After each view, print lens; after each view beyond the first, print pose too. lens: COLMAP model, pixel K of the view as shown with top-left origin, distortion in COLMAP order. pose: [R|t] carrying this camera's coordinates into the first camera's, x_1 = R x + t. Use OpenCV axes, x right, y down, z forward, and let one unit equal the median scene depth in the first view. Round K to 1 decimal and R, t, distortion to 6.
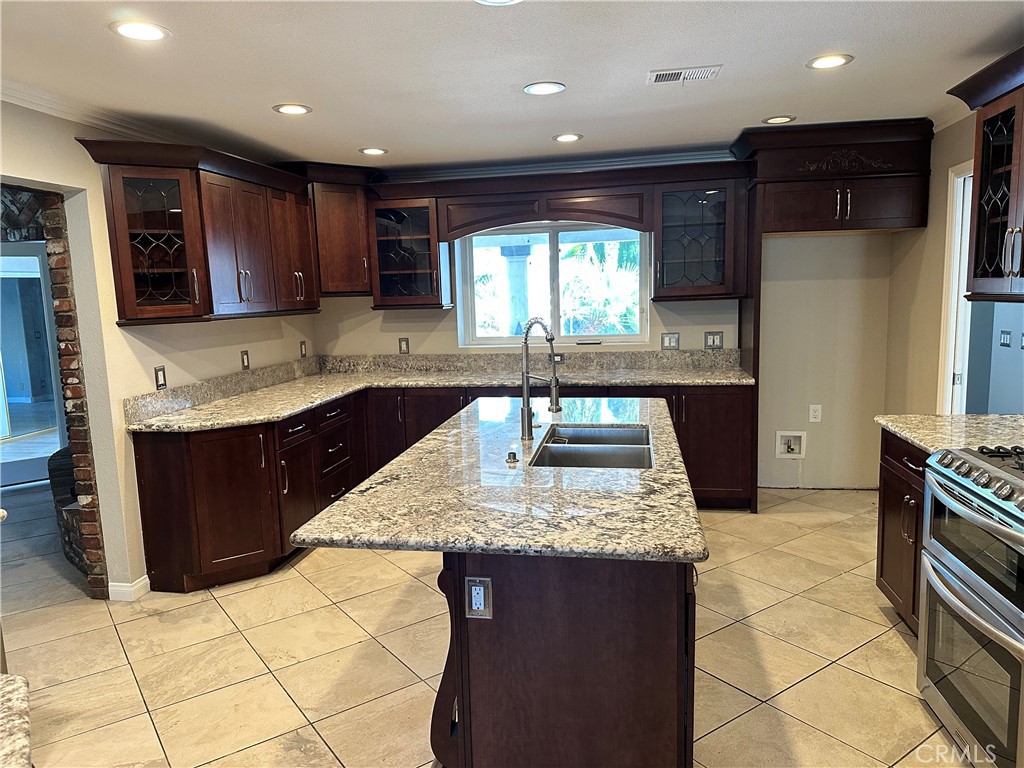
lens RADIAL K [[713.5, 0, 507.2], [0, 713.5, 395.3], [0, 0, 1]] dist [0.001135, -0.004100]
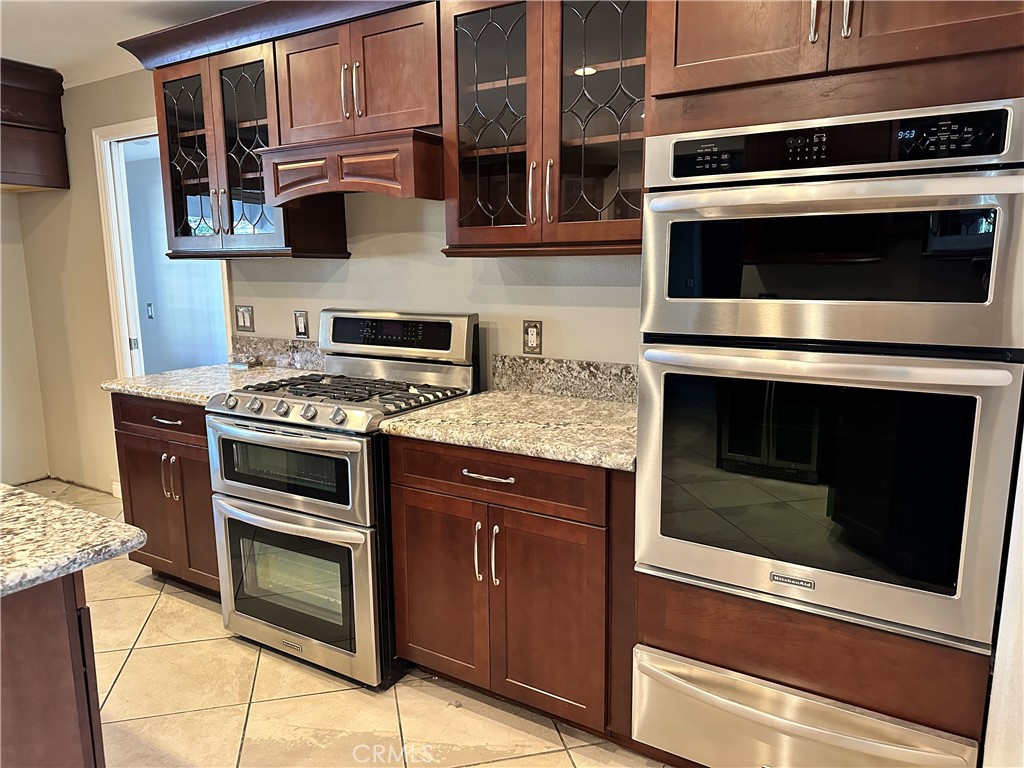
lens RADIAL K [[713.5, 0, 507.2], [0, 713.5, 395.3], [0, 0, 1]] dist [0.001135, -0.004100]
pose [[0.370556, -0.141938, 0.917901, -0.178149], [0.130490, 0.986408, 0.099853, 0.026827], [-0.919598, 0.082776, 0.384041, 0.200169]]
